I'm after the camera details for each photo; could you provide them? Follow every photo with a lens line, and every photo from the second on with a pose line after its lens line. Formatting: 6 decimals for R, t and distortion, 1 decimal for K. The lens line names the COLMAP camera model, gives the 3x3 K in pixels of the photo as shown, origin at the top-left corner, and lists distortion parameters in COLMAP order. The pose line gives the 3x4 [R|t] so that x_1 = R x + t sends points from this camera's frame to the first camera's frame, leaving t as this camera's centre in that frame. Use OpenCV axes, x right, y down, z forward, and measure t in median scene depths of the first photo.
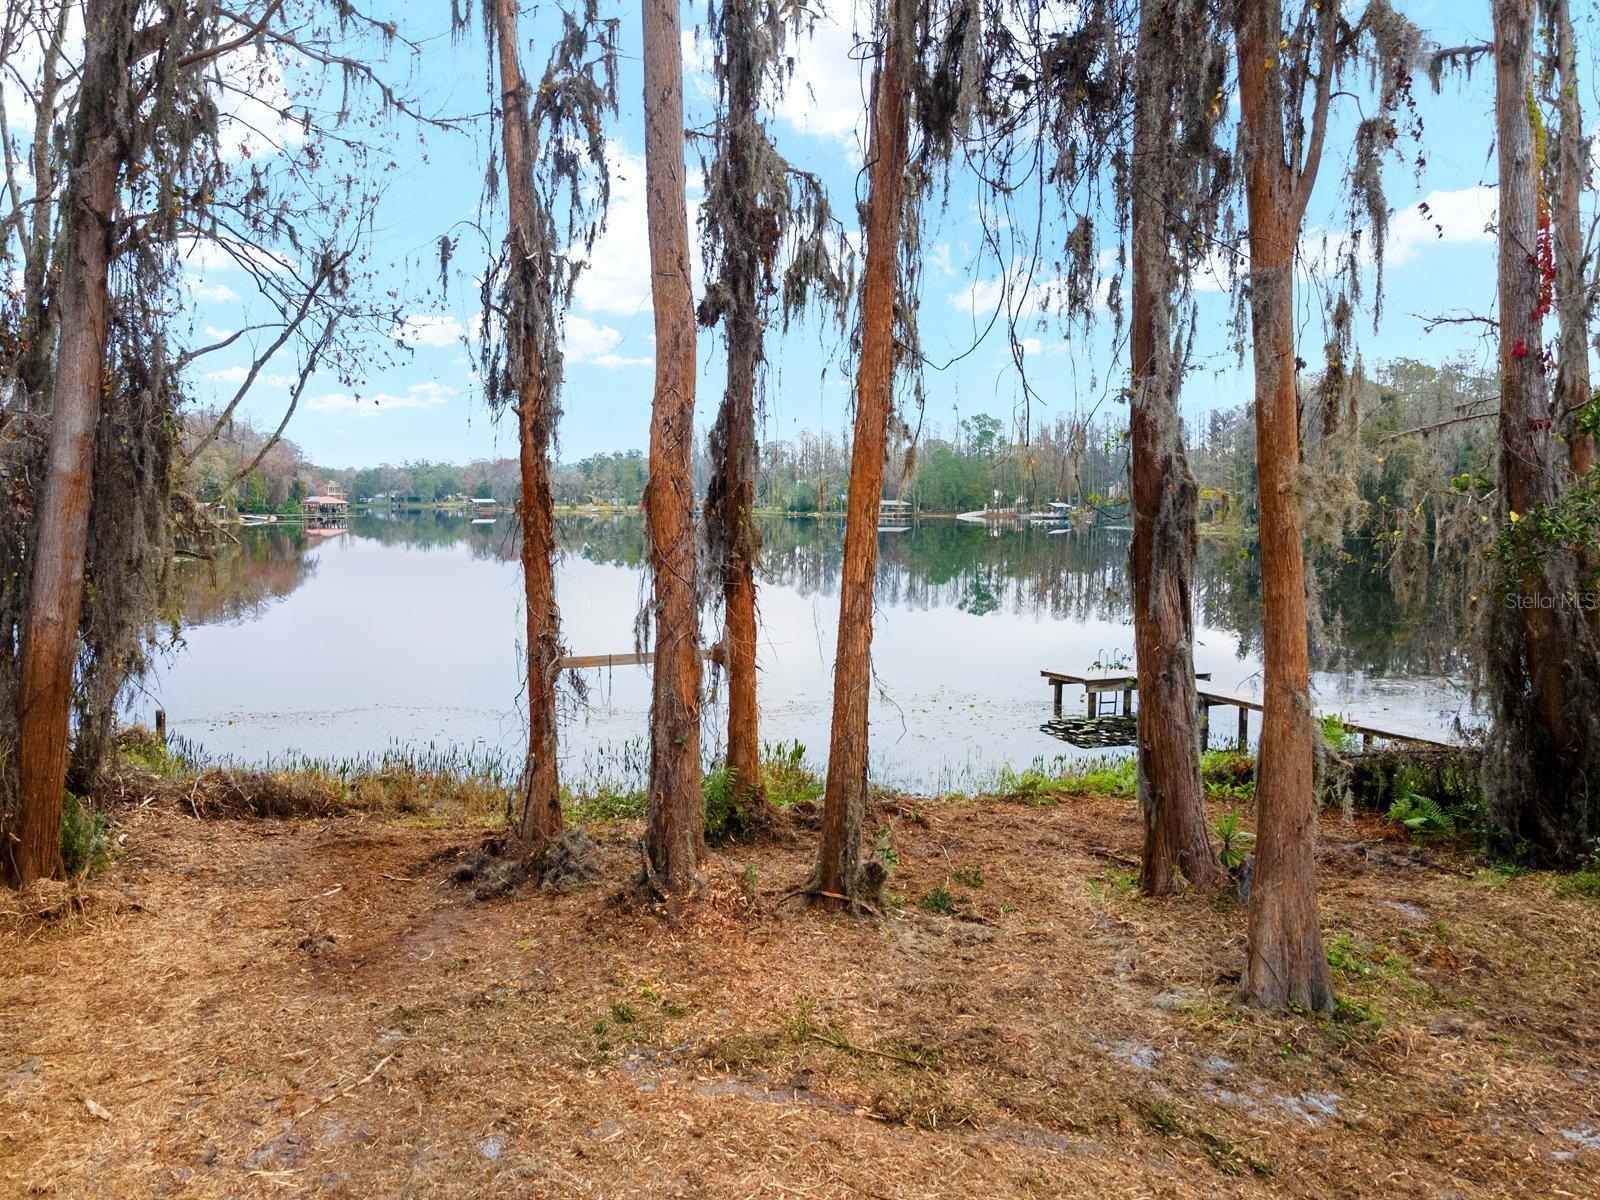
lens RADIAL K [[1140.8, 0, 795.6], [0, 1140.8, 601.0], [0, 0, 1]] dist [0.009640, 0.004045]
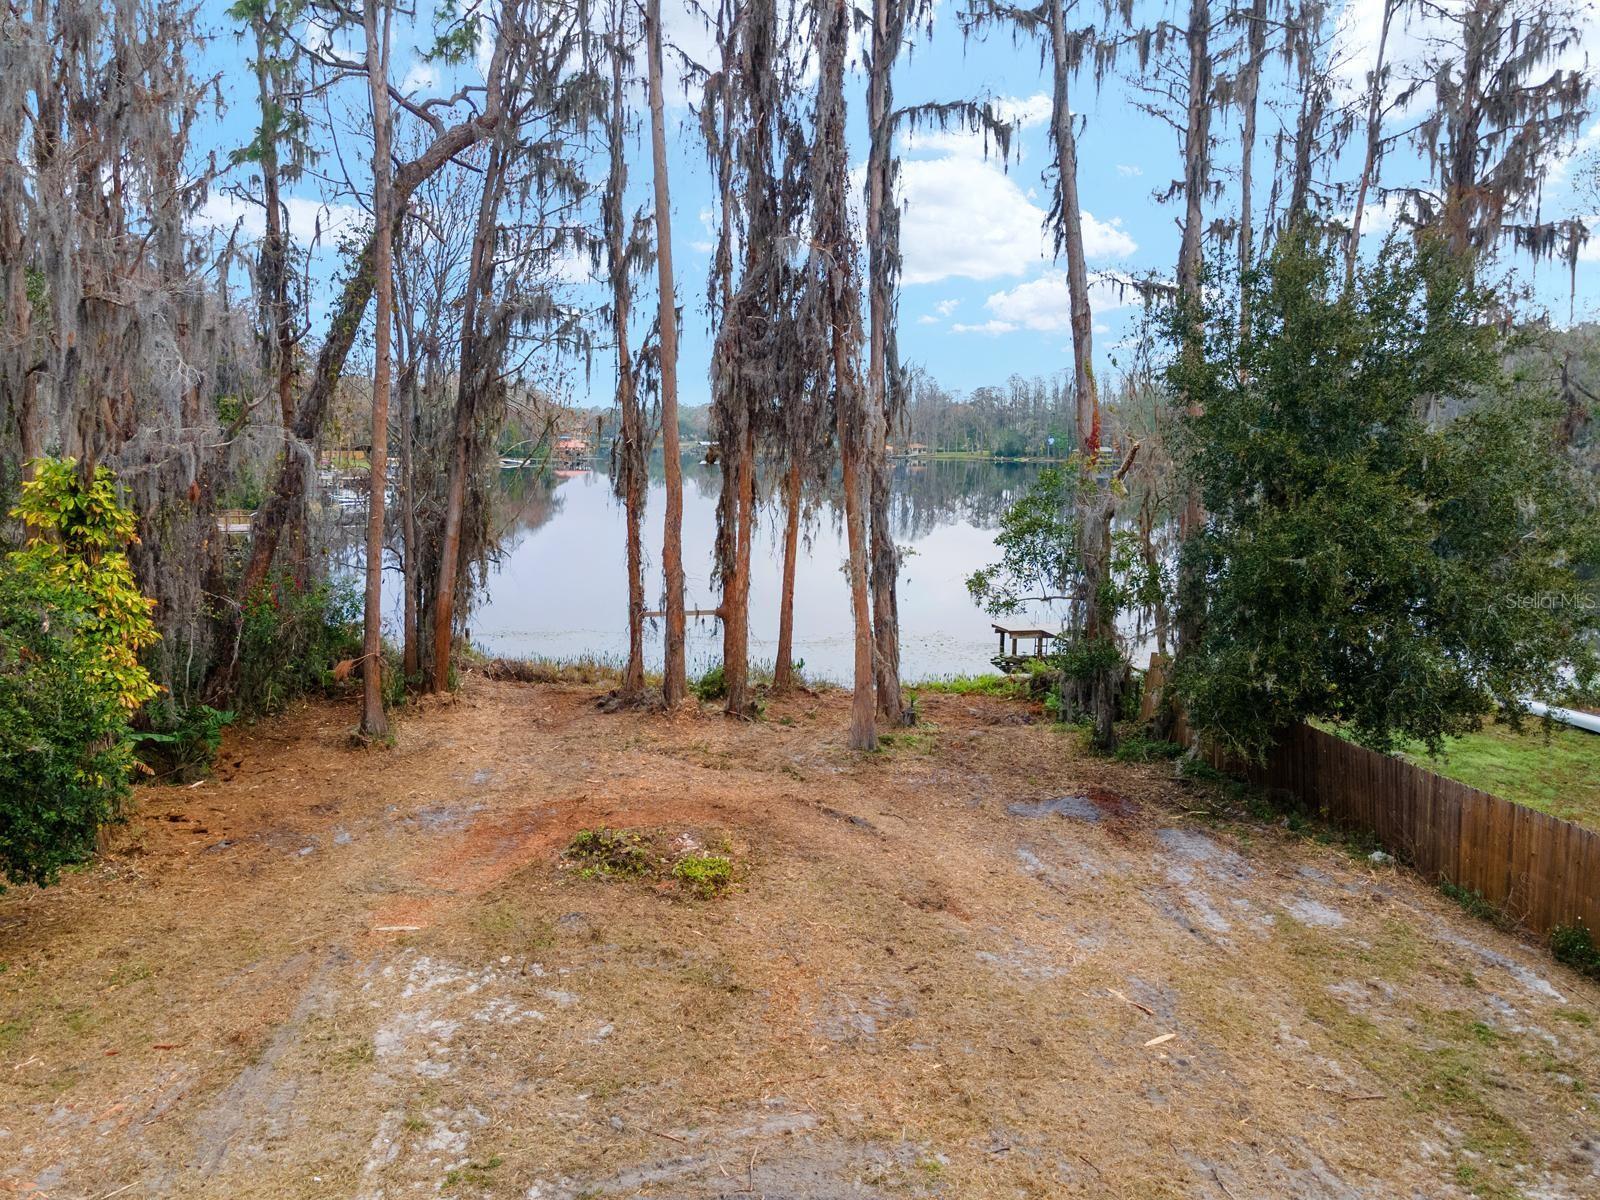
lens RADIAL K [[1140.8, 0, 800.9], [0, 1140.8, 605.5], [0, 0, 1]] dist [0.009640, 0.004045]
pose [[0.981030, 0.034419, -0.190777, 0.419700], [-0.022845, 0.997781, 0.062538, -0.088556], [0.192506, -0.056994, 0.979639, -0.911595]]
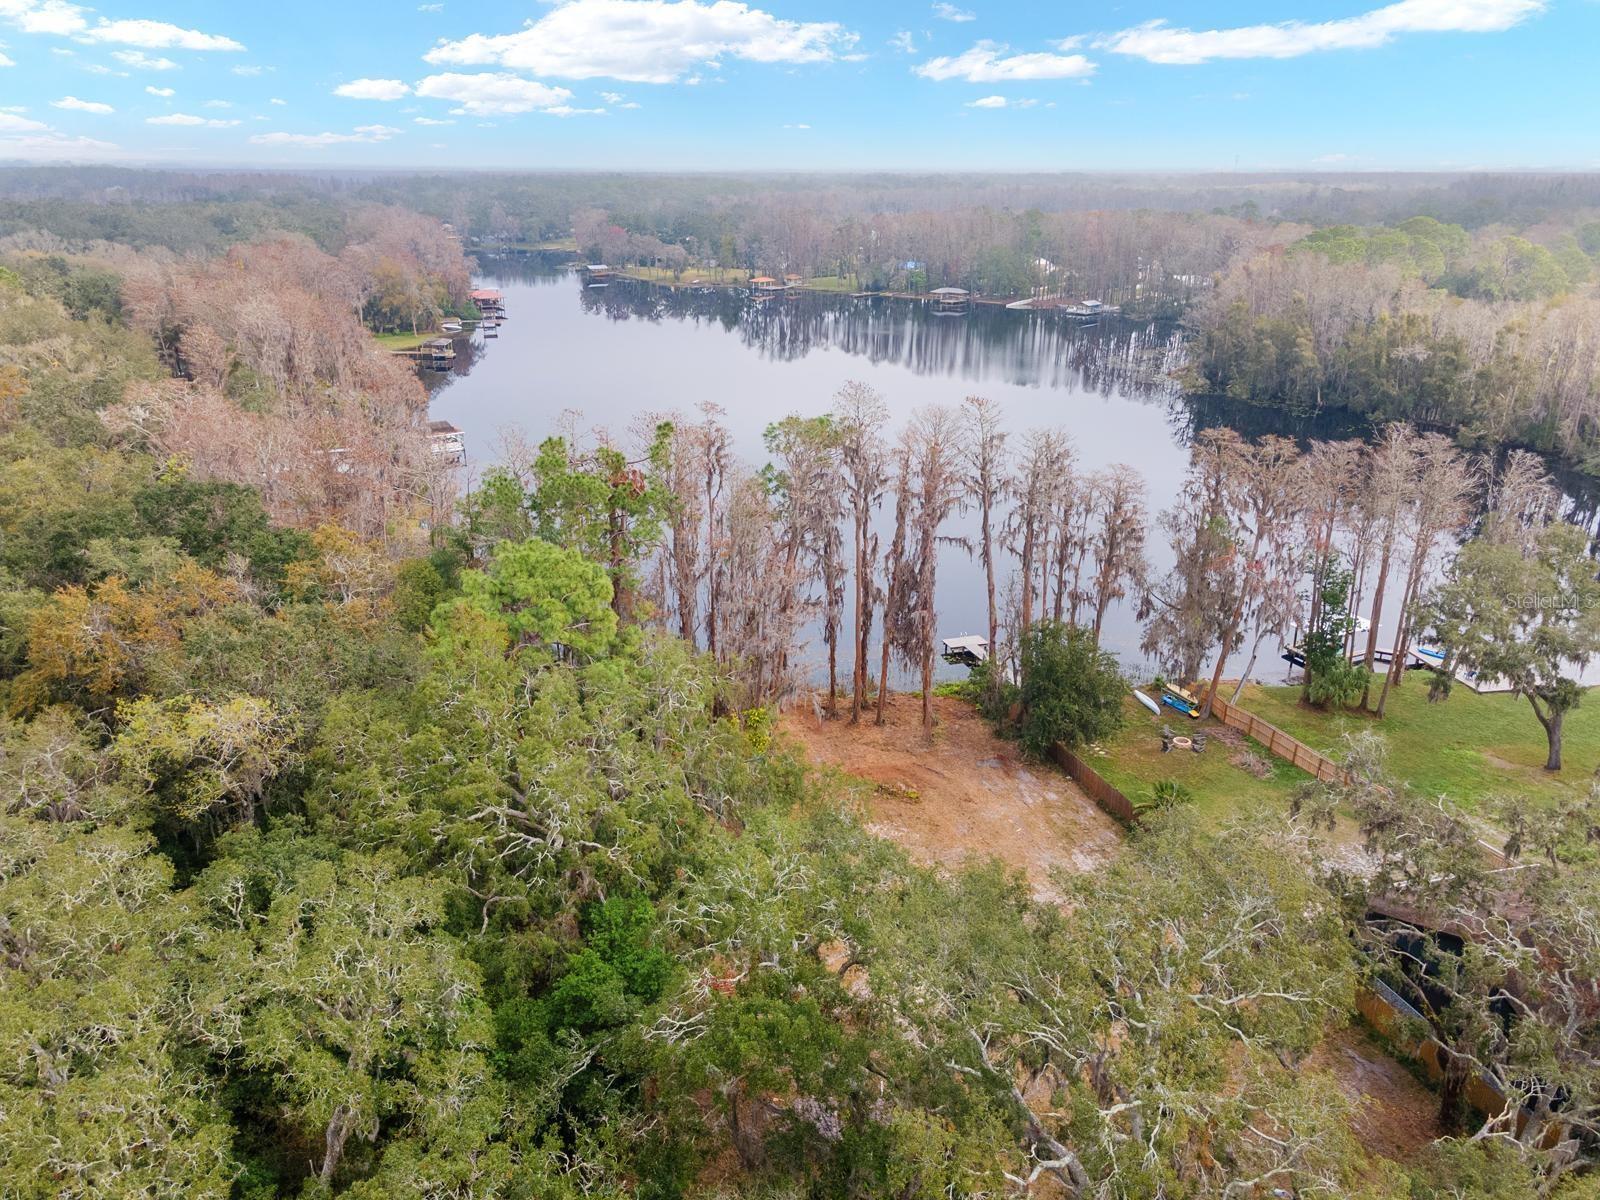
lens RADIAL K [[1140.8, 0, 796.2], [0, 1140.8, 596.2], [0, 0, 1]] dist [0.009640, 0.004045]
pose [[0.998281, 0.021415, -0.054553, -0.085582], [-0.005957, 0.963105, 0.269060, -1.703338], [0.058303, -0.268272, 0.961577, -3.979451]]
